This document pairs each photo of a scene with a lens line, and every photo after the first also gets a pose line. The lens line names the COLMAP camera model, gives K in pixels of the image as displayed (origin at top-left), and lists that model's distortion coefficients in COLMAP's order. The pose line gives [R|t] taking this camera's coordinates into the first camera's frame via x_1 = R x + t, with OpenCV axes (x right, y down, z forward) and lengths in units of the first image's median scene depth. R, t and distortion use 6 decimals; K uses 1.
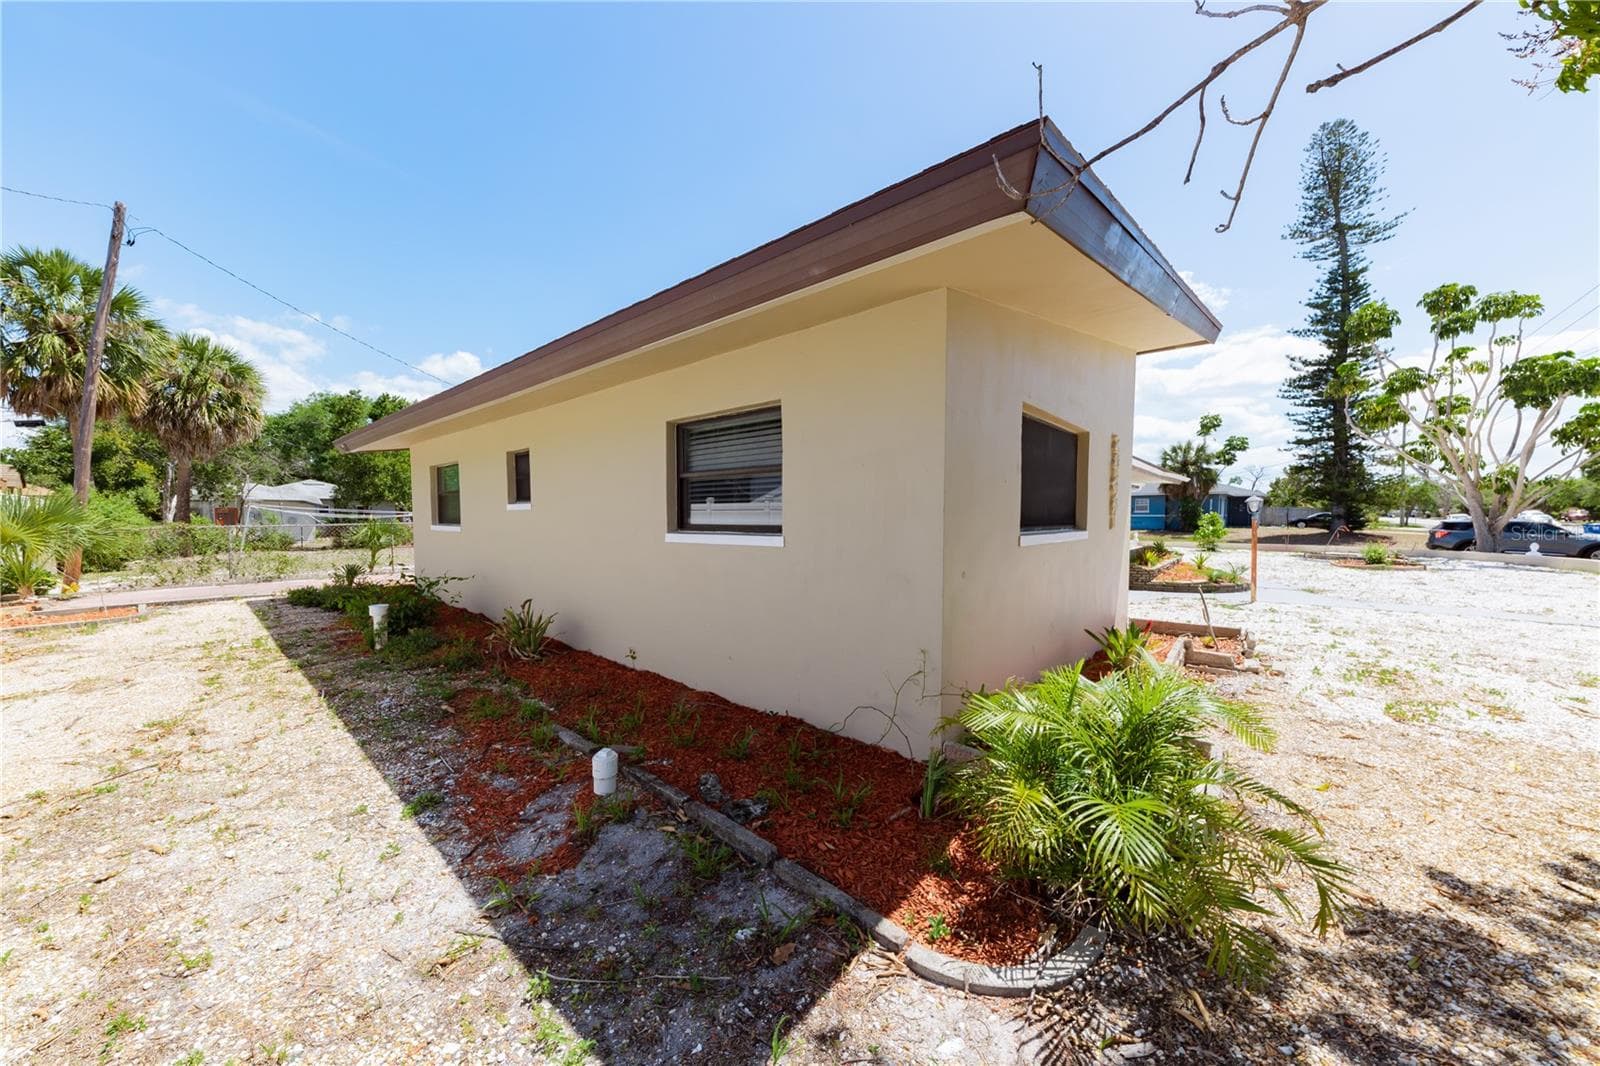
lens RADIAL K [[569.4, 0, 806.2], [0, 569.4, 540.7], [0, 0, 1]] dist [0.013708, -0.004908]
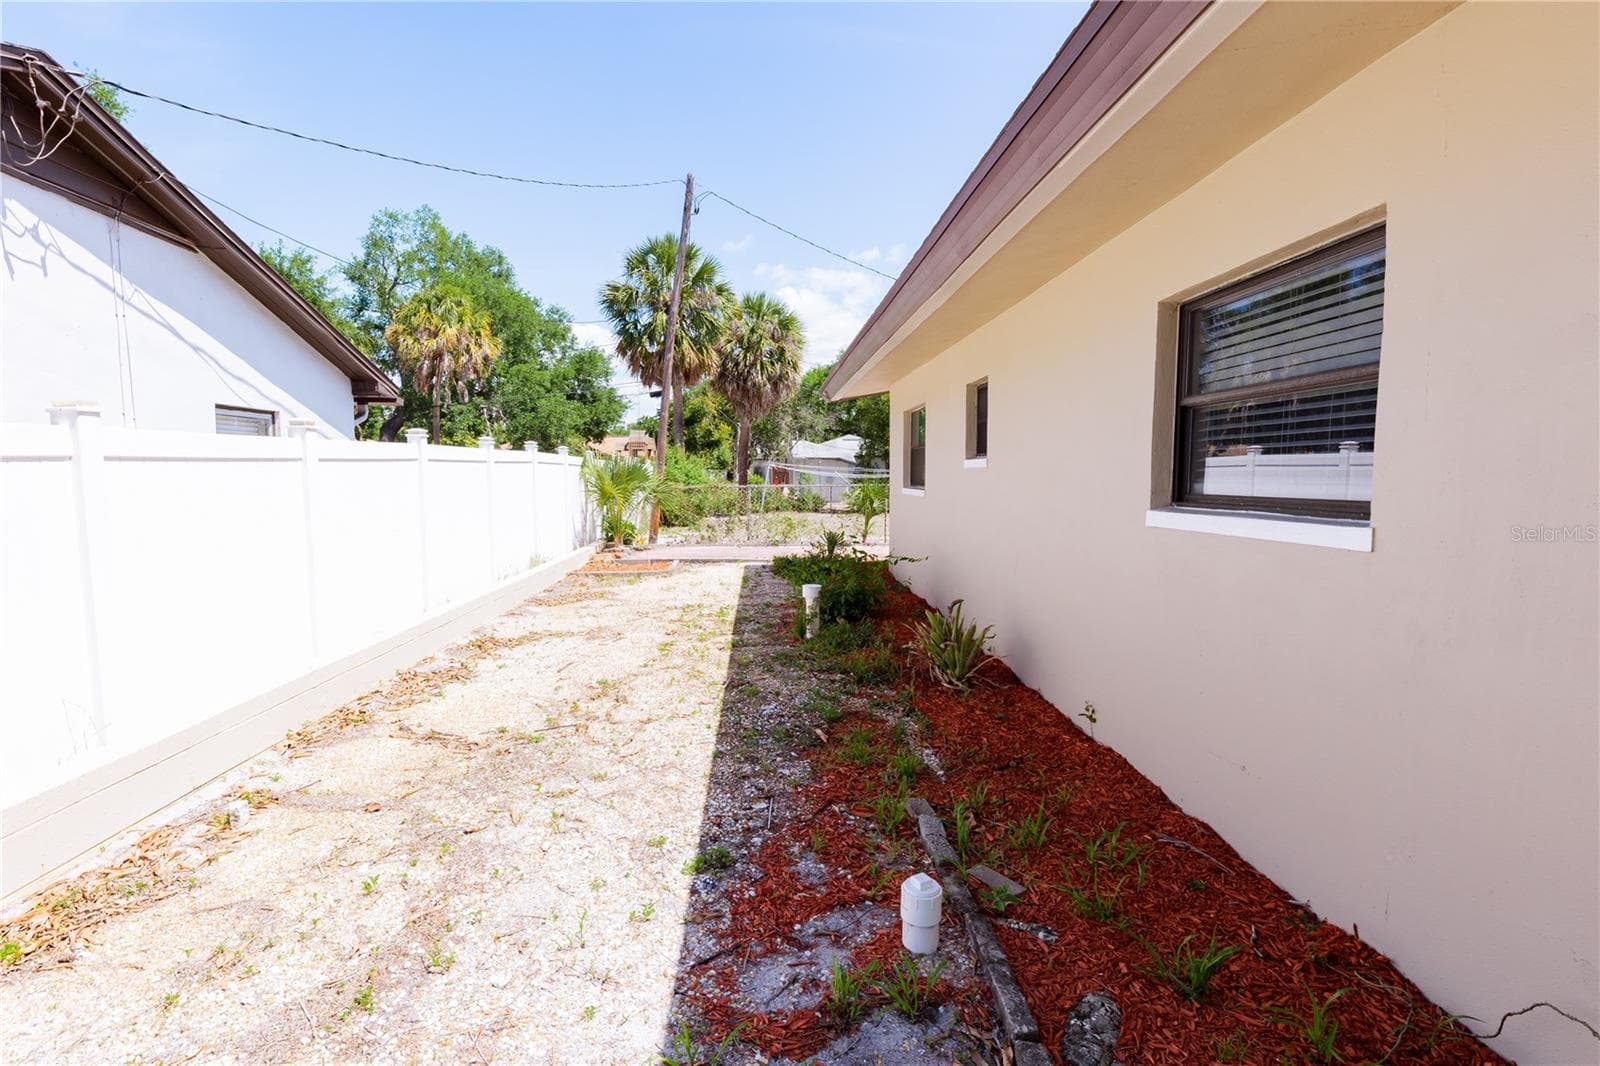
lens RADIAL K [[823.1, 0, 764.6], [0, 823.1, 539.3], [0, 0, 1]] dist [0.006415, -0.002254]
pose [[0.674852, 0.060415, -0.735476, 0.092764], [-0.035442, 0.998146, 0.049472, -0.011556], [0.737102, -0.007320, 0.675742, 0.199883]]
